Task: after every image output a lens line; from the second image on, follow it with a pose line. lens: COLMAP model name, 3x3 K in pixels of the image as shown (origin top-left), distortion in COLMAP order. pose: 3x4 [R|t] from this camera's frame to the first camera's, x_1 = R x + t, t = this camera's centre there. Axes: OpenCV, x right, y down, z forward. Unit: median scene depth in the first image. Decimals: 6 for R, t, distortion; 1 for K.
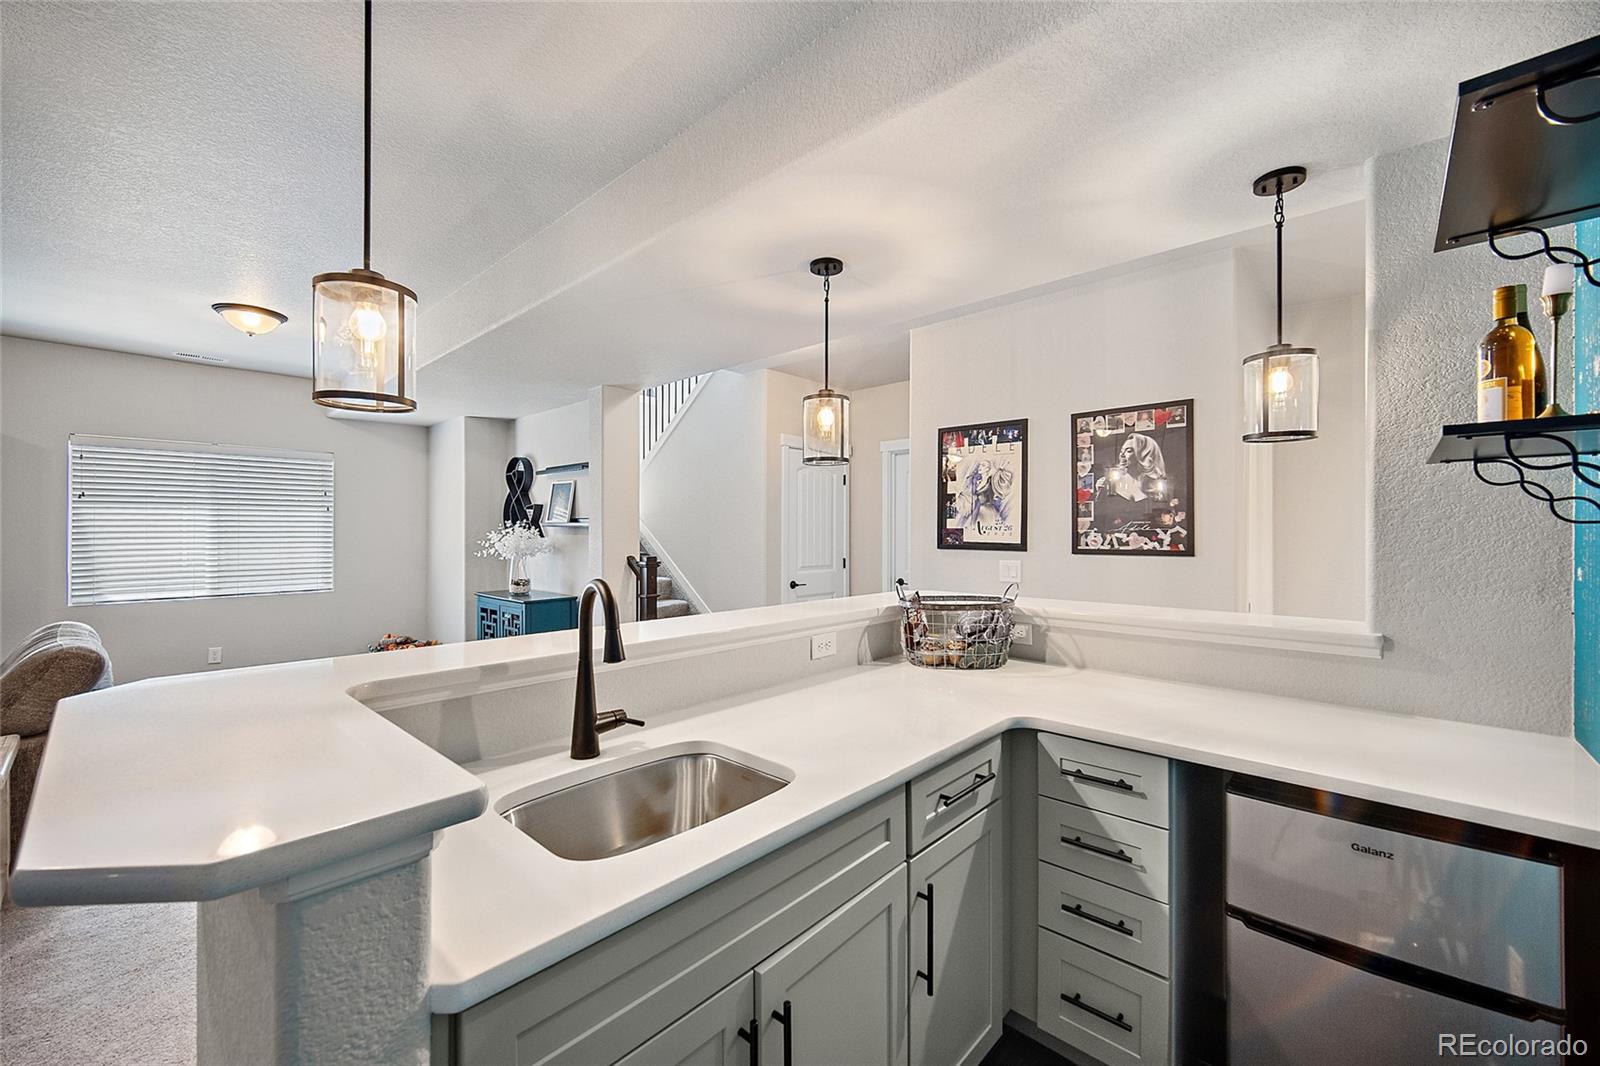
lens RADIAL K [[634.5, 0, 800.1], [0, 634.5, 529.4], [0, 0, 1]] dist [-0.005035, 0.001209]
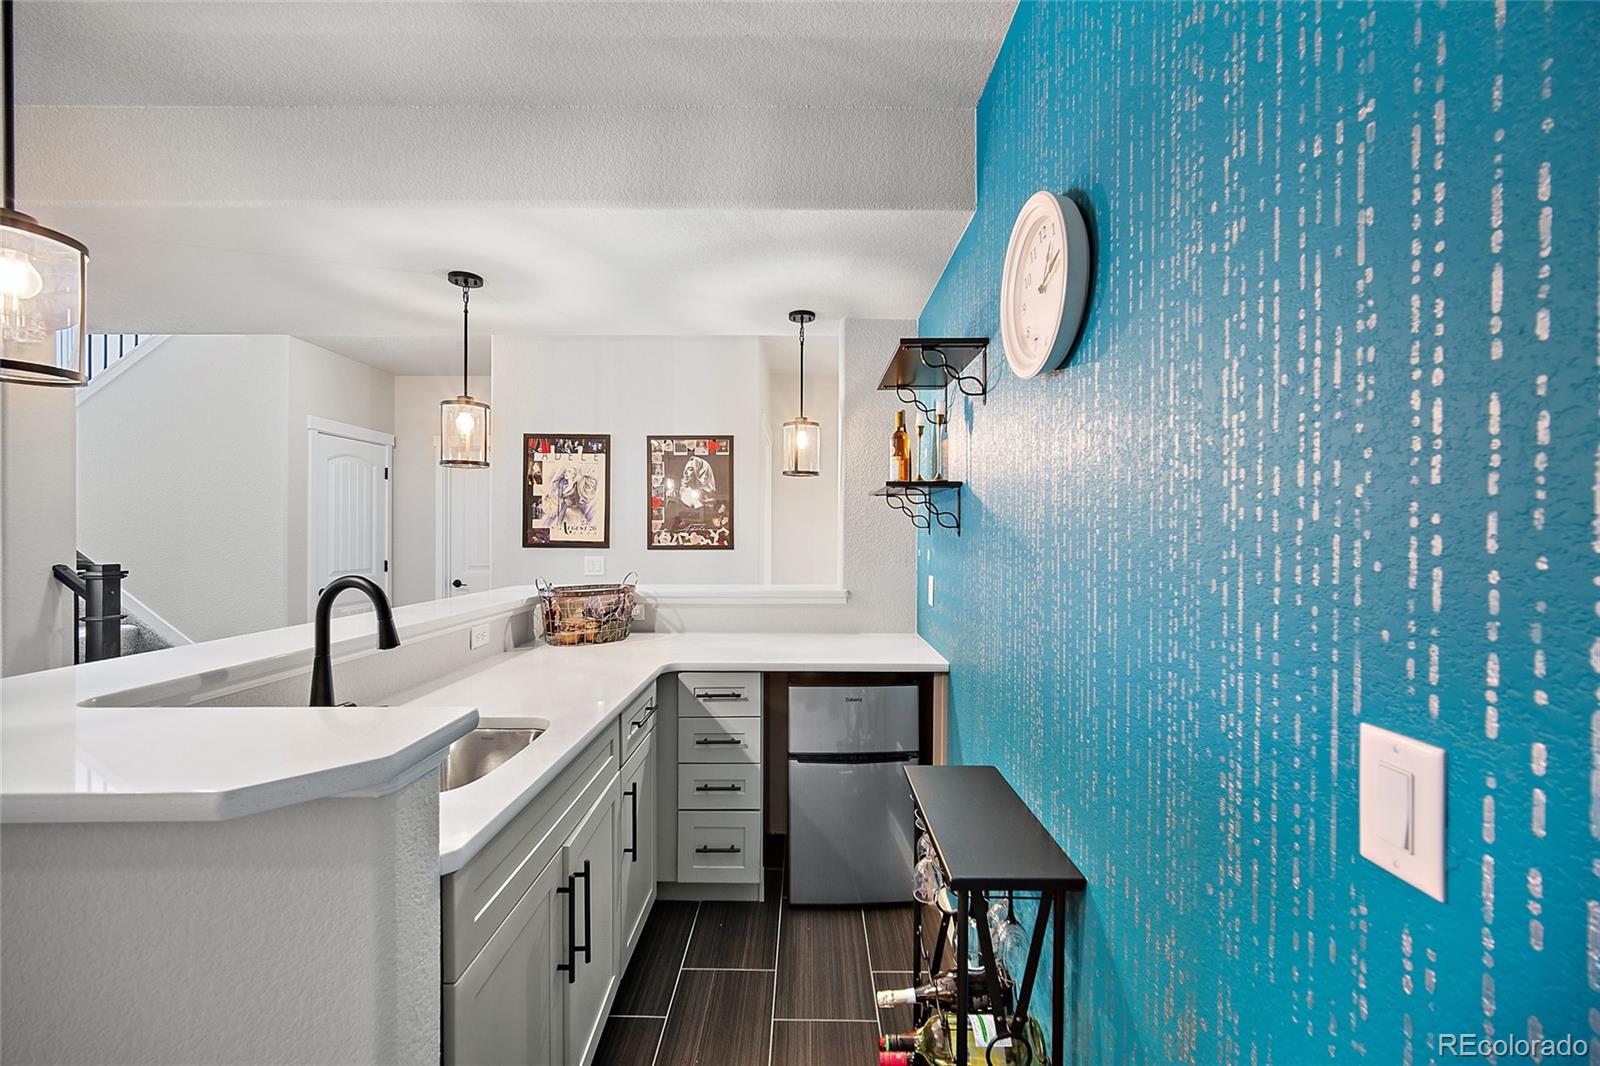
lens RADIAL K [[634.5, 0, 799.0], [0, 634.5, 532.4], [0, 0, 1]] dist [-0.005035, 0.001209]
pose [[0.740919, 0.000611, 0.671594, -0.280870], [-0.004039, 0.999986, 0.003546, -0.000267], [-0.671582, -0.005340, 0.740911, -0.169678]]
